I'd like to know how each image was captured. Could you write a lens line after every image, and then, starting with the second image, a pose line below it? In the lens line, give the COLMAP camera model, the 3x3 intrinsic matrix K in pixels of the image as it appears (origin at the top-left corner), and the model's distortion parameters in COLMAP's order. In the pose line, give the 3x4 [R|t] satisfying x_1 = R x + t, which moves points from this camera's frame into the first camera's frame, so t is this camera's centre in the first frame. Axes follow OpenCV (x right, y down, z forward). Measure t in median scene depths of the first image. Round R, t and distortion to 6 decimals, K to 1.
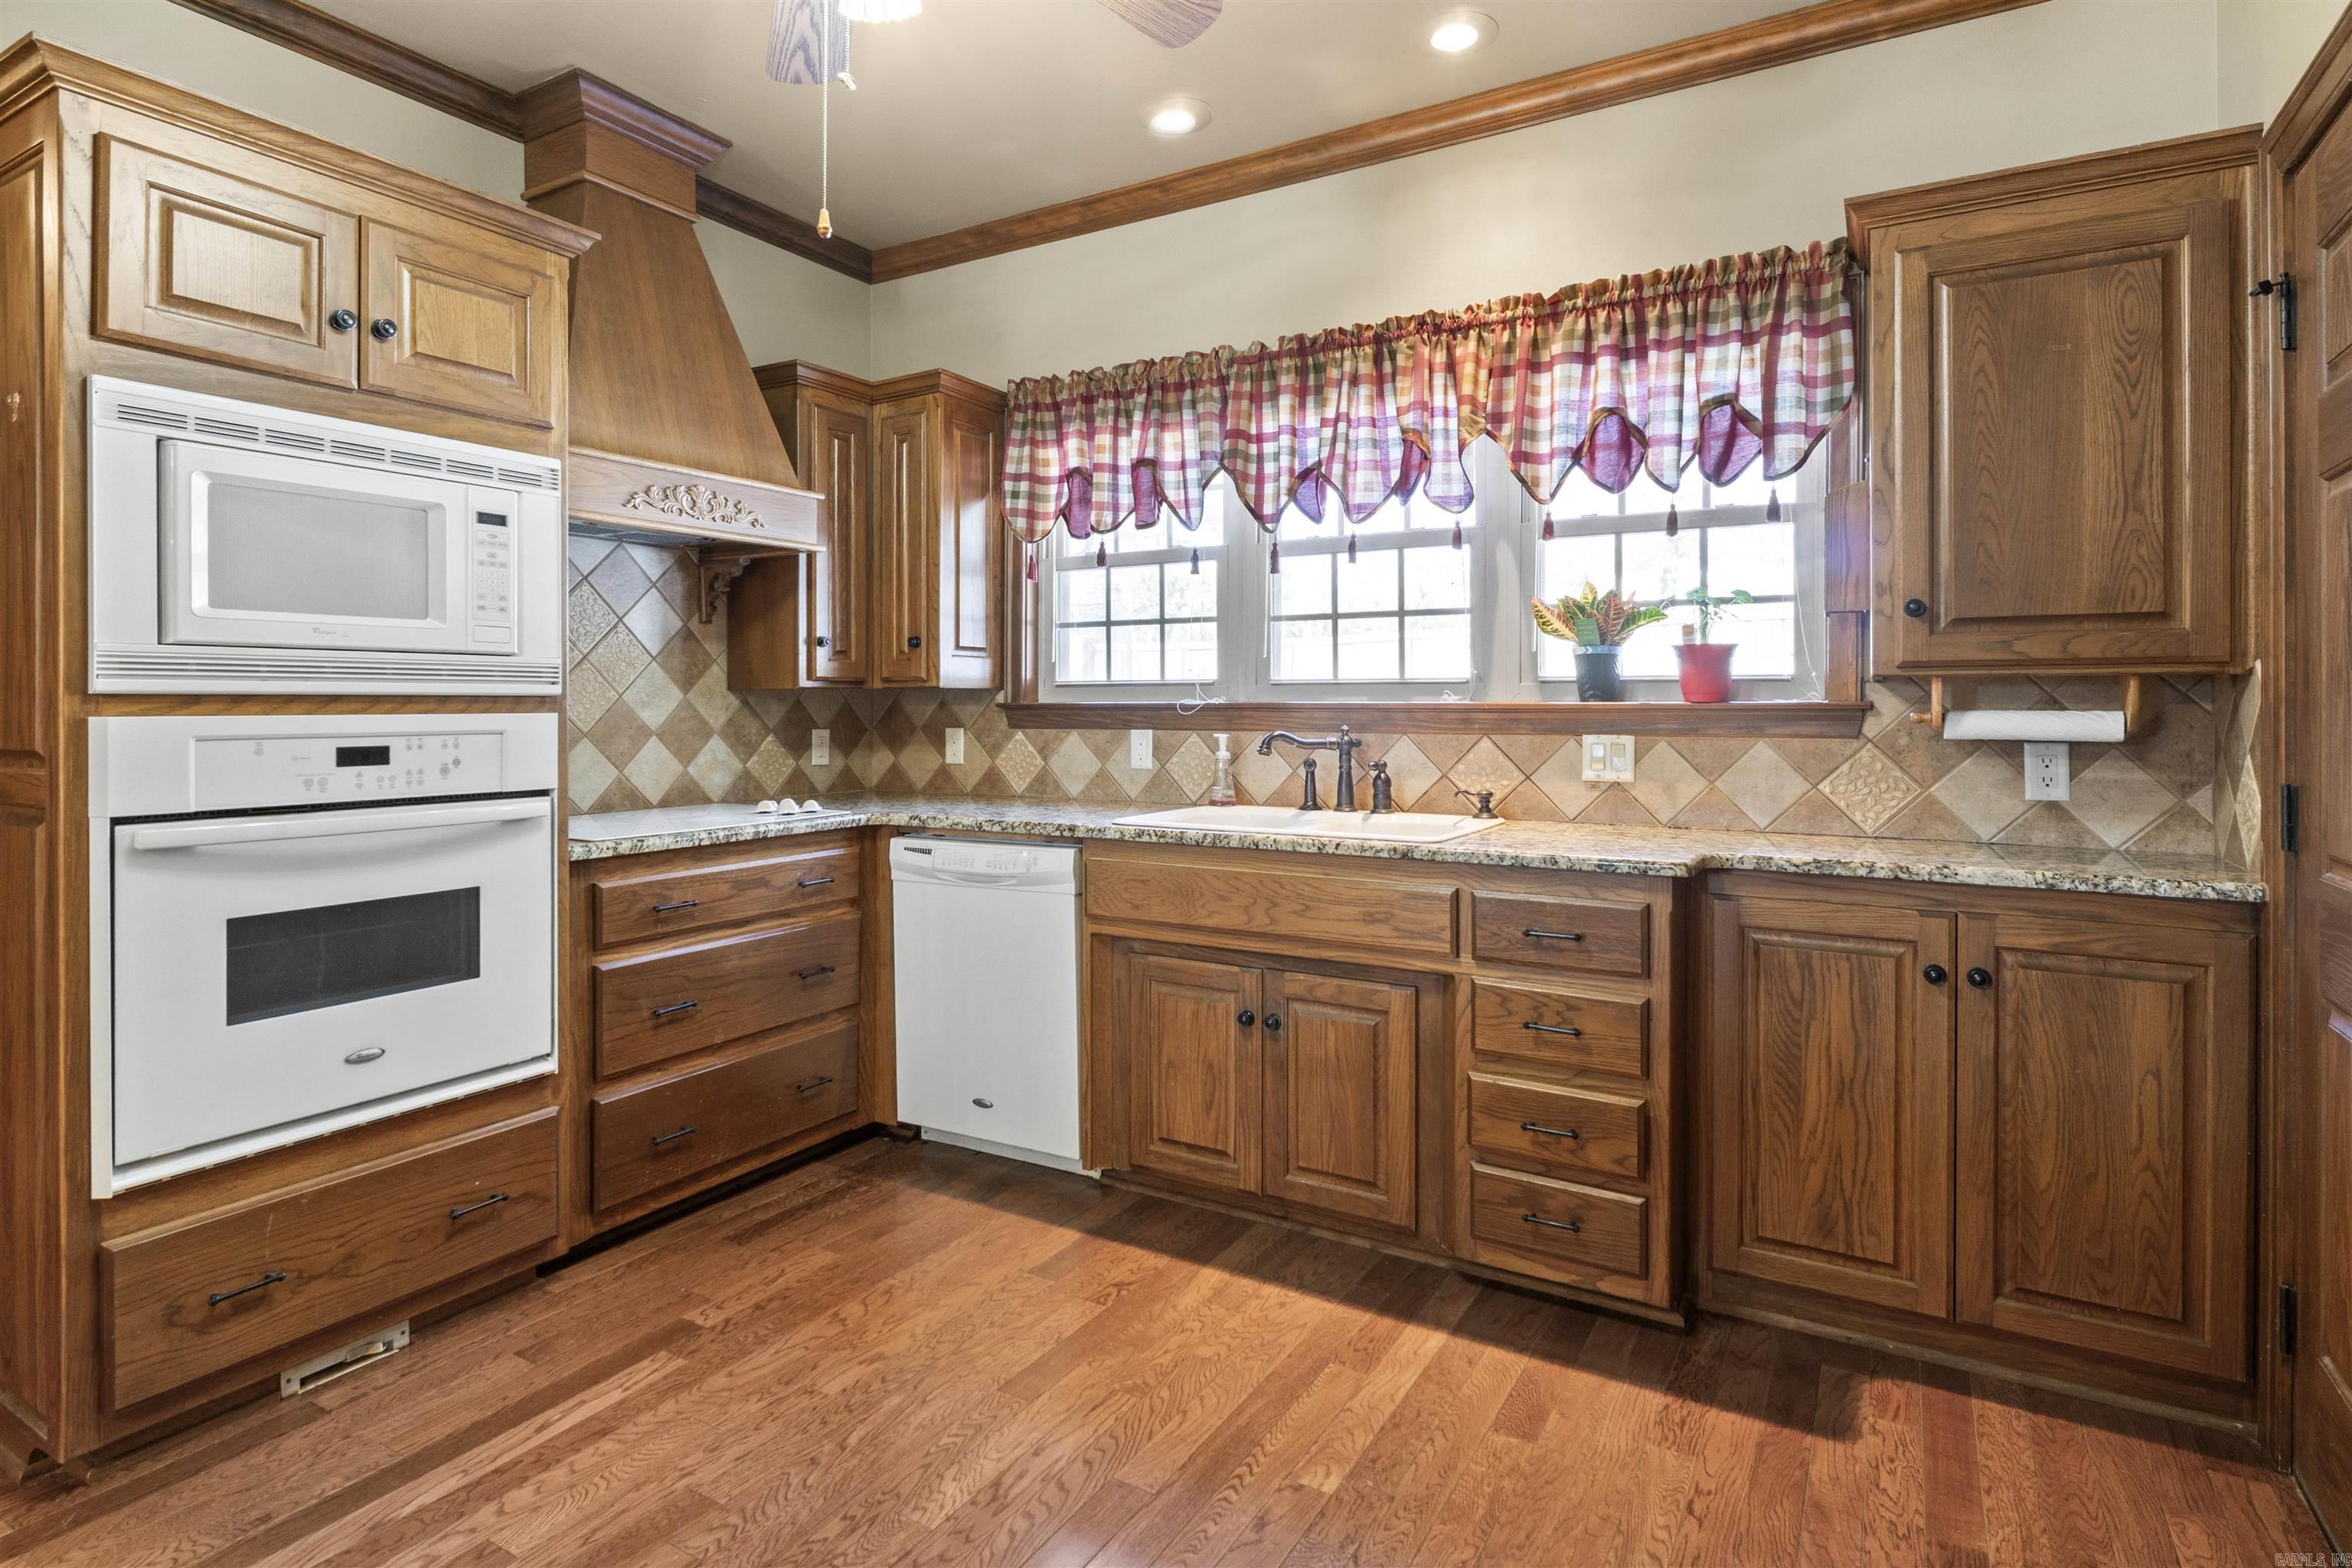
lens RADIAL K [[1209.3, 0, 1169.6], [0, 1209.3, 699.3], [0, 0, 1]] dist [-0.000149, -0.000309]
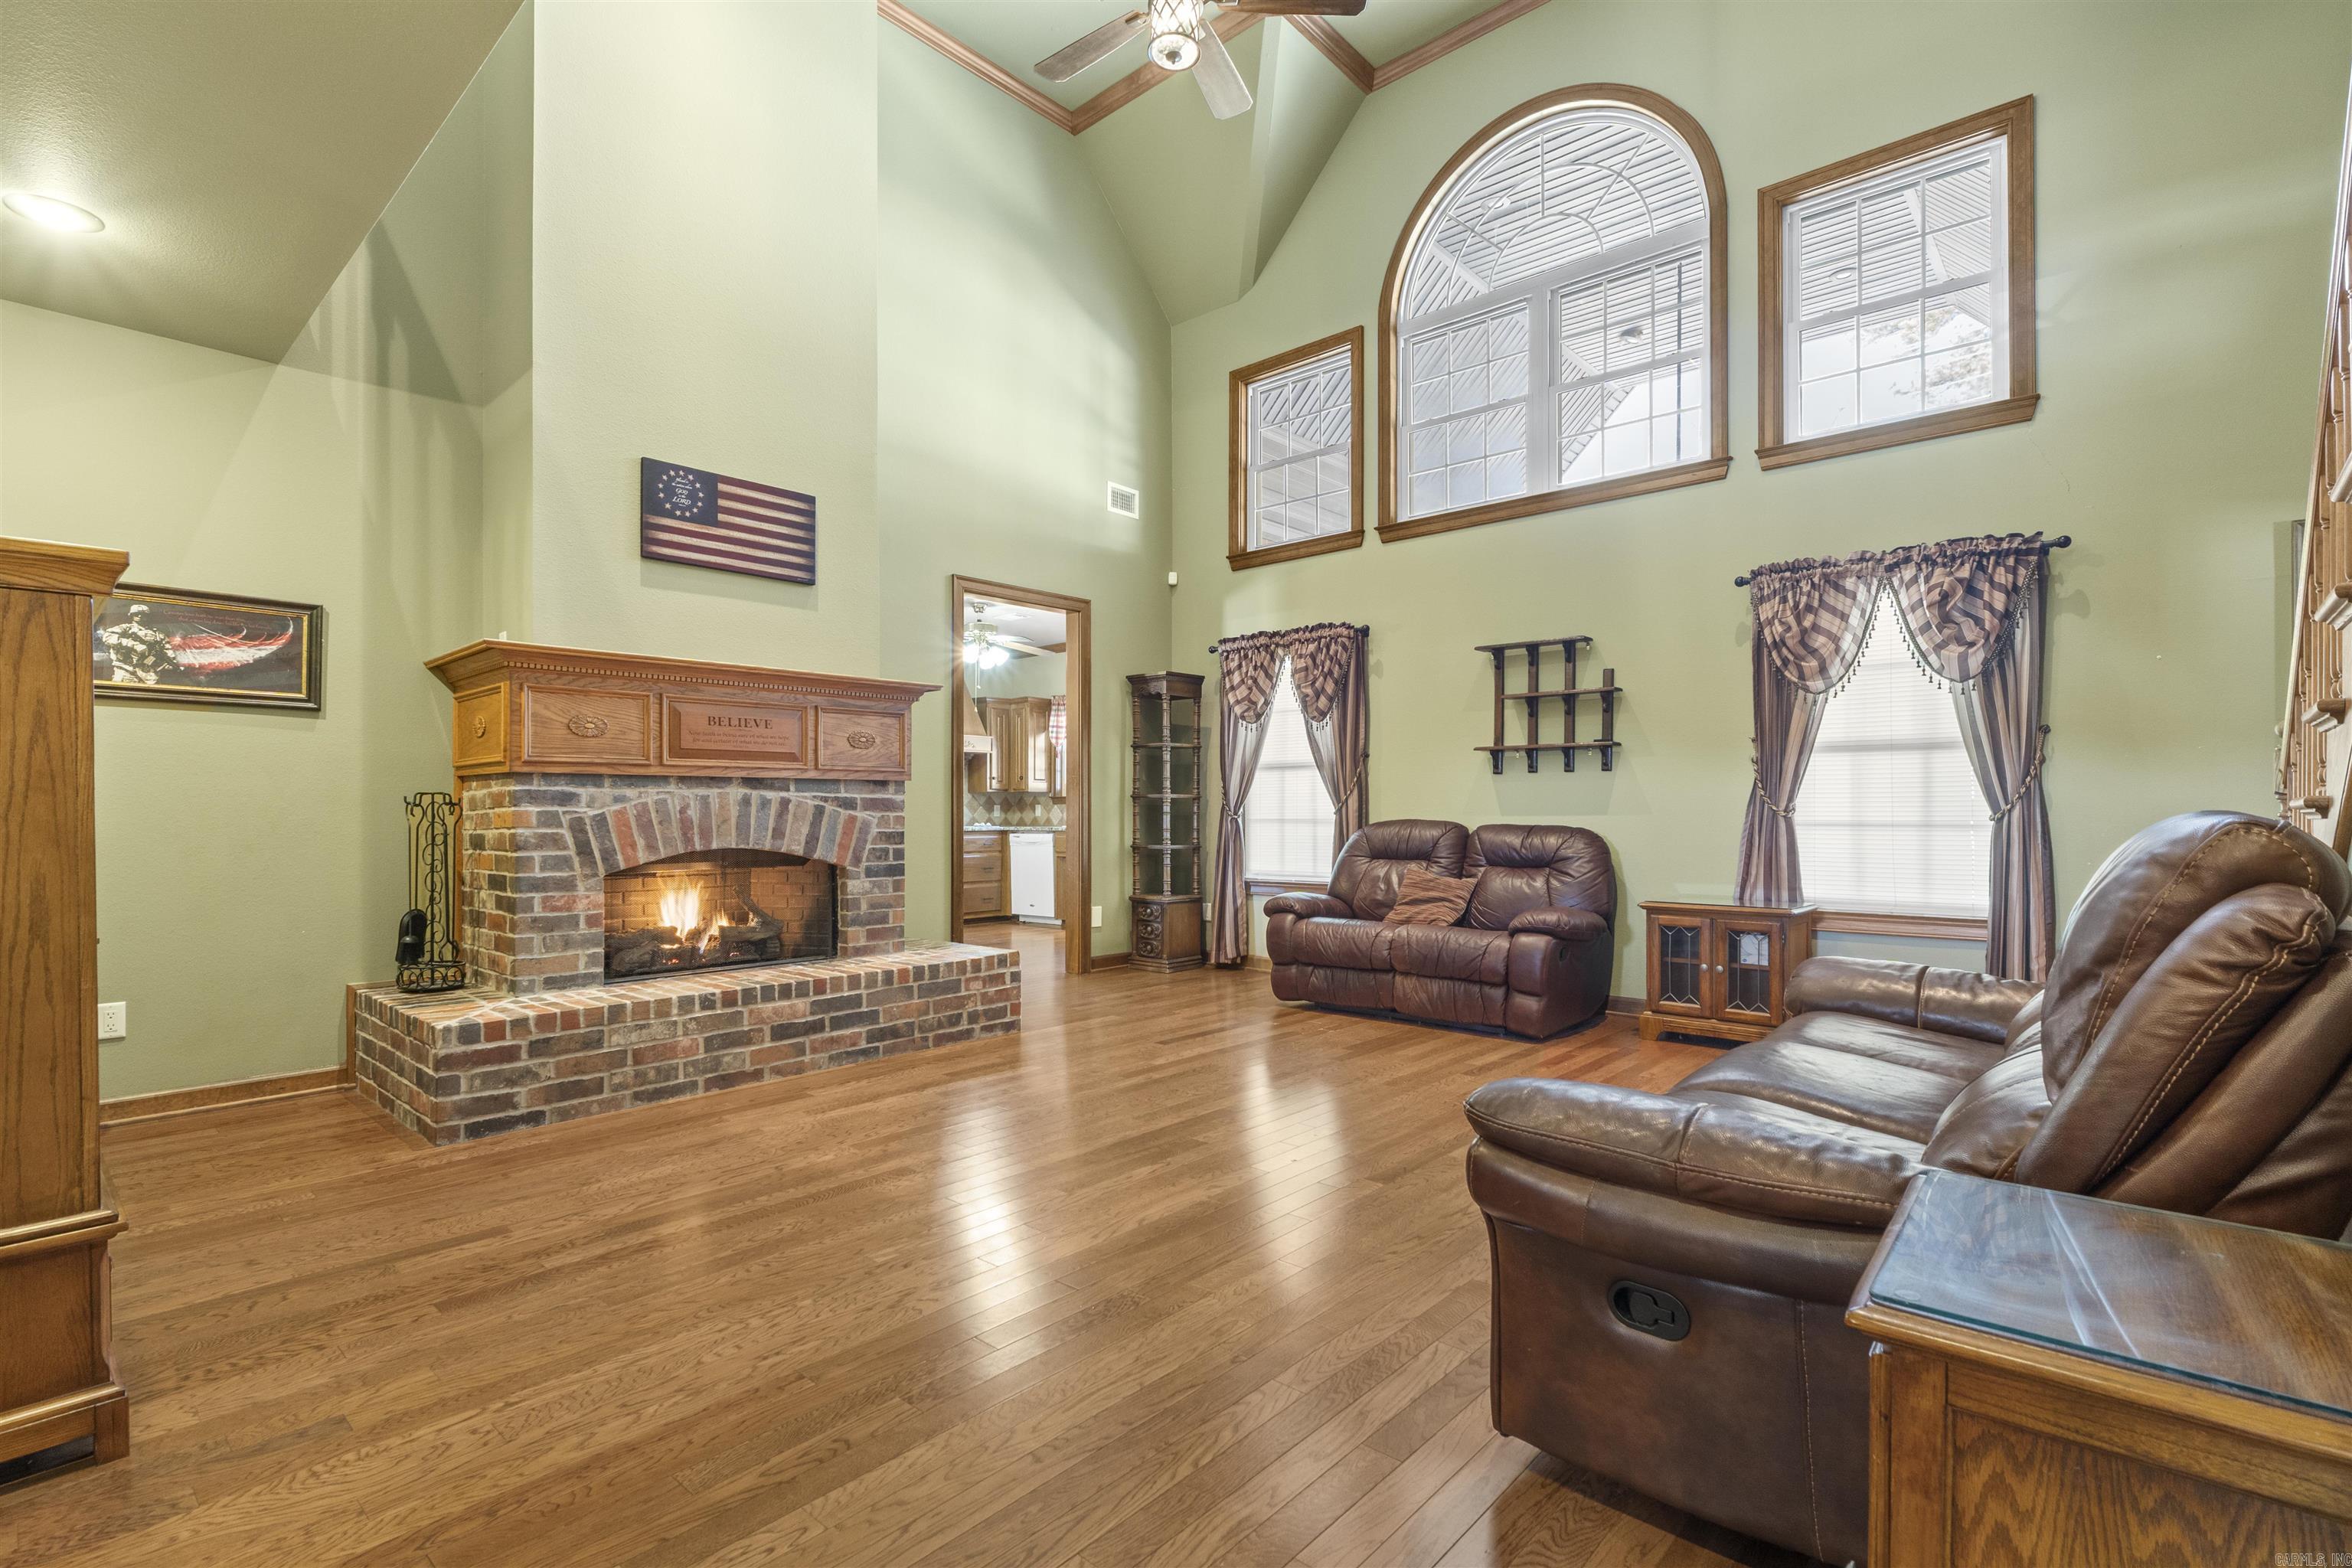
lens RADIAL K [[1088.5, 0, 1176.9], [0, 1088.5, 797.4], [0, 0, 1]] dist [0.000500, -0.000073]
pose [[0.981064, -0.004155, -0.193637, 0.956885], [0.001783, 0.999921, -0.012424, 0.054059], [0.193673, 0.011843, 0.980995, -2.246629]]
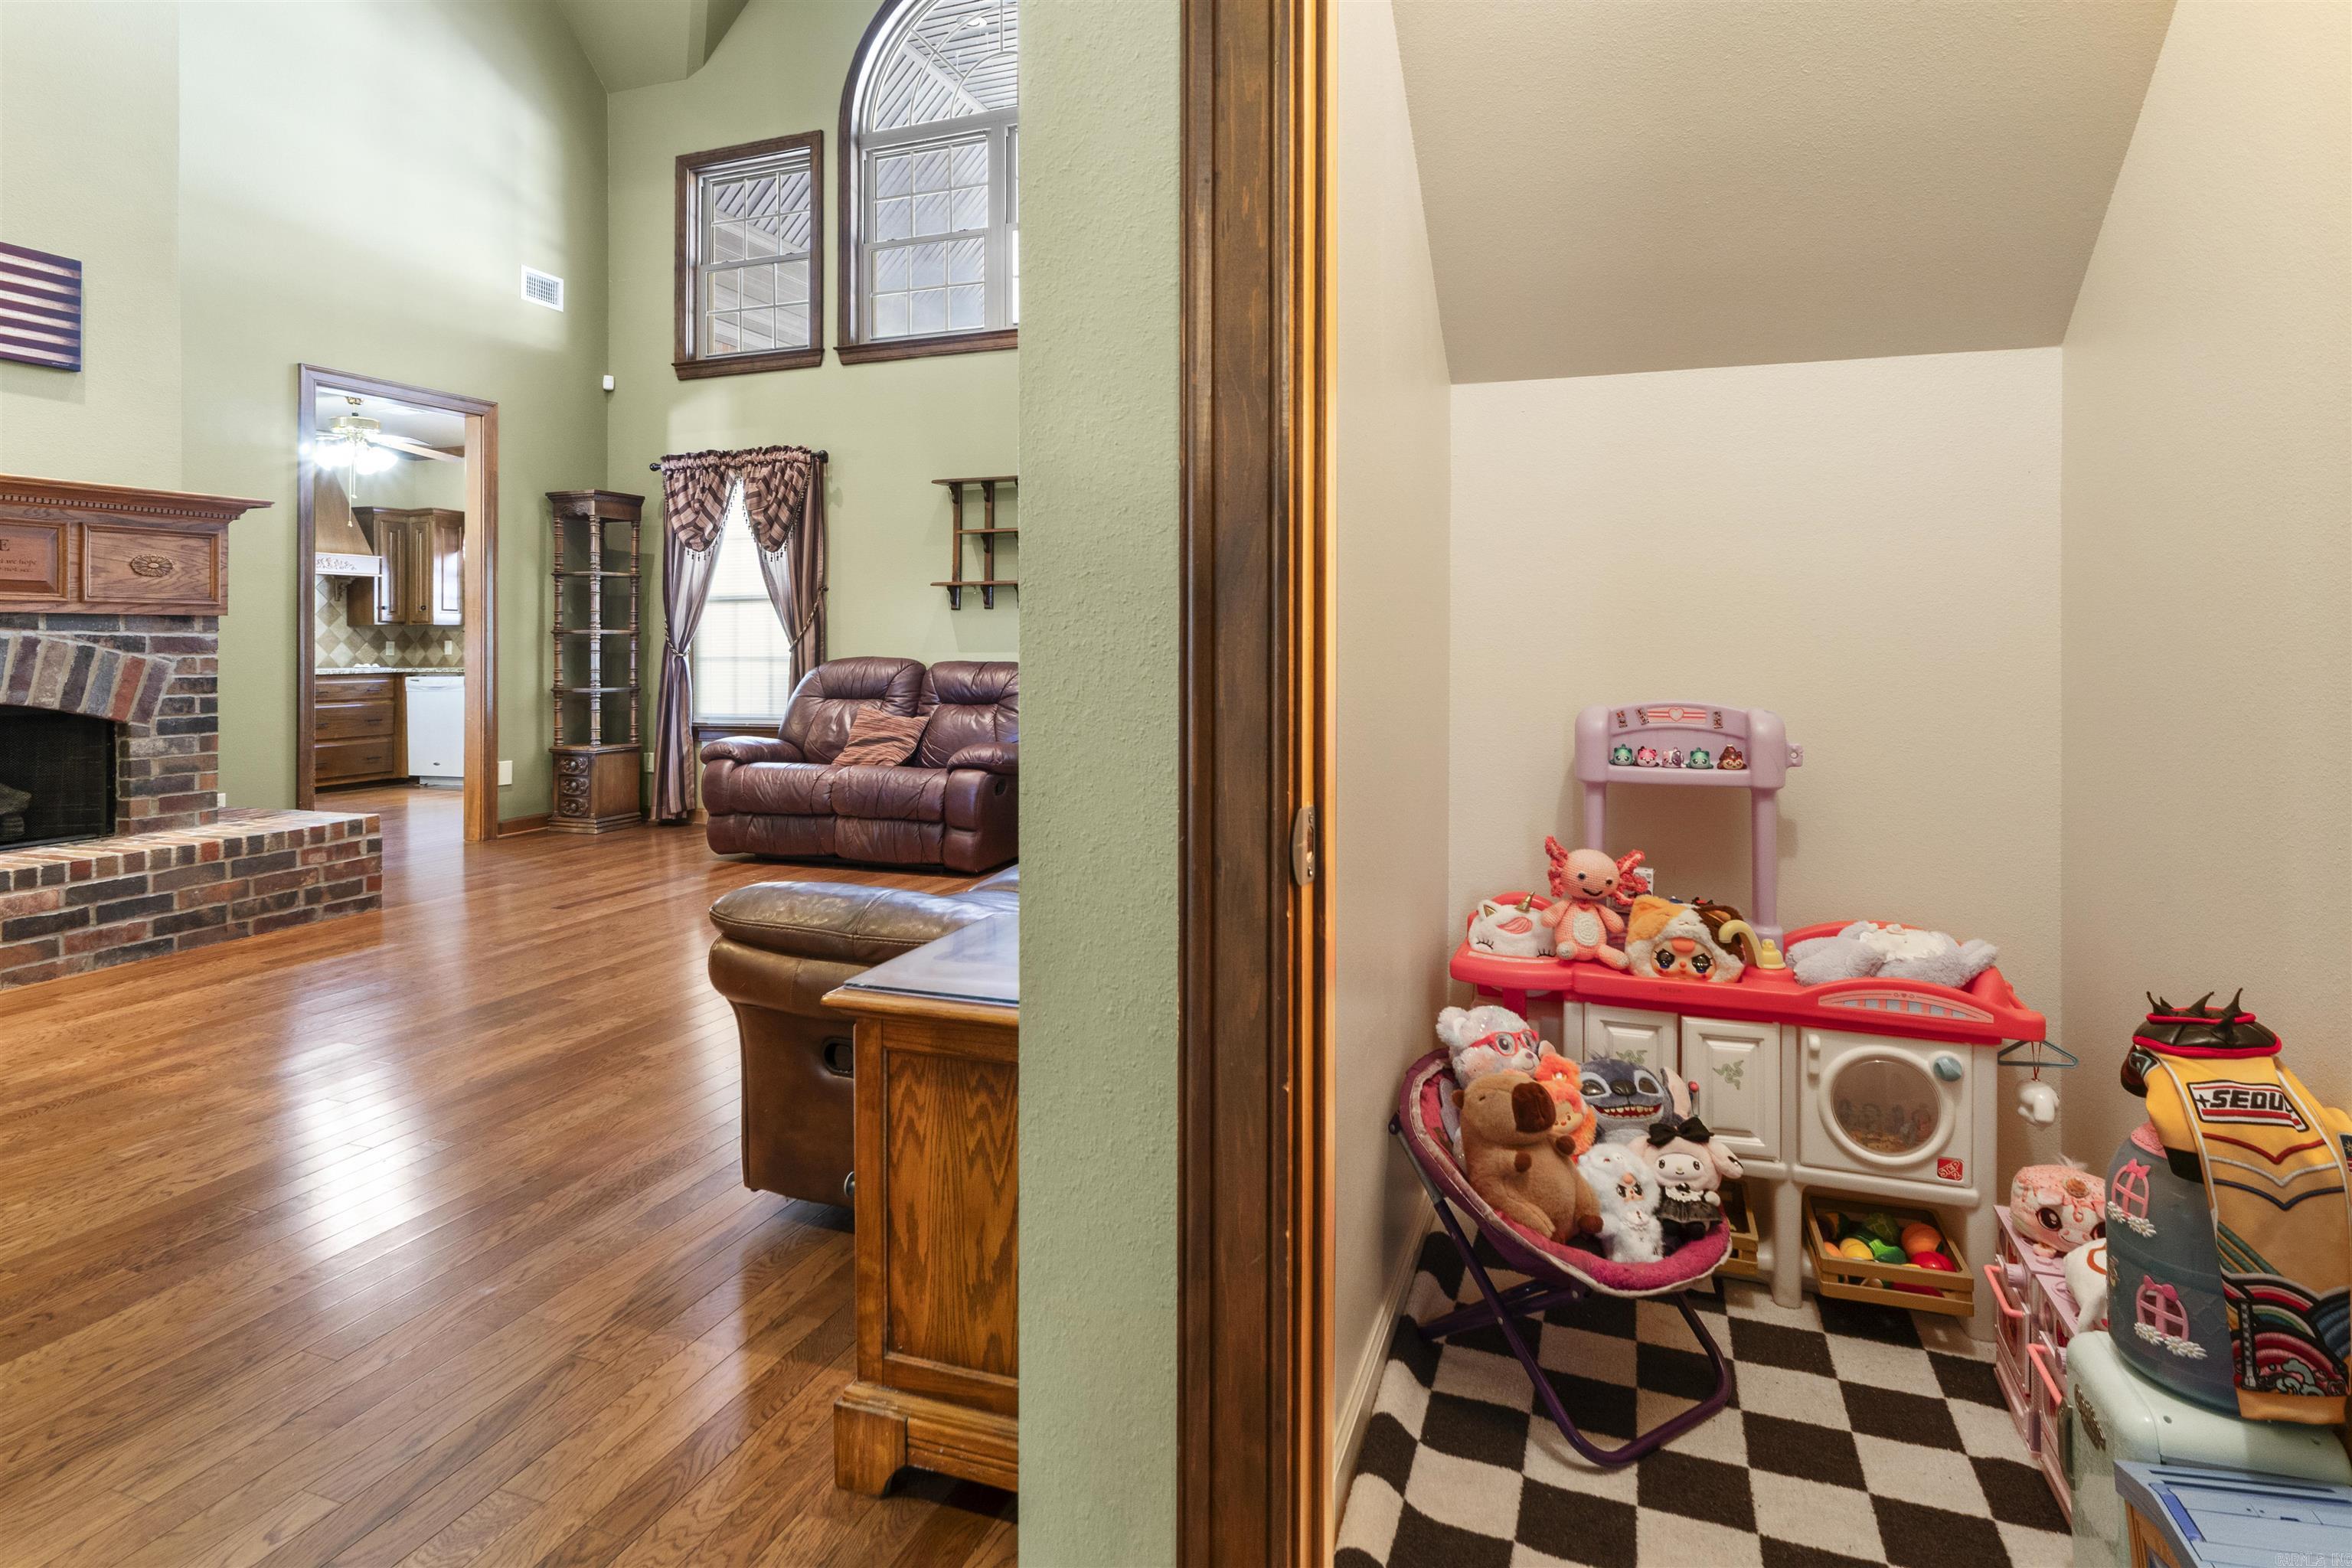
lens RADIAL K [[1236.4, 0, 1175.3], [0, 1236.4, 626.3], [0, 0, 1]] dist [-0.002392, -0.001664]
pose [[0.983001, -0.003707, 0.183565, 1.133074], [0.006058, 0.999907, -0.012247, 0.046389], [-0.183503, 0.013150, 0.982931, -2.450200]]
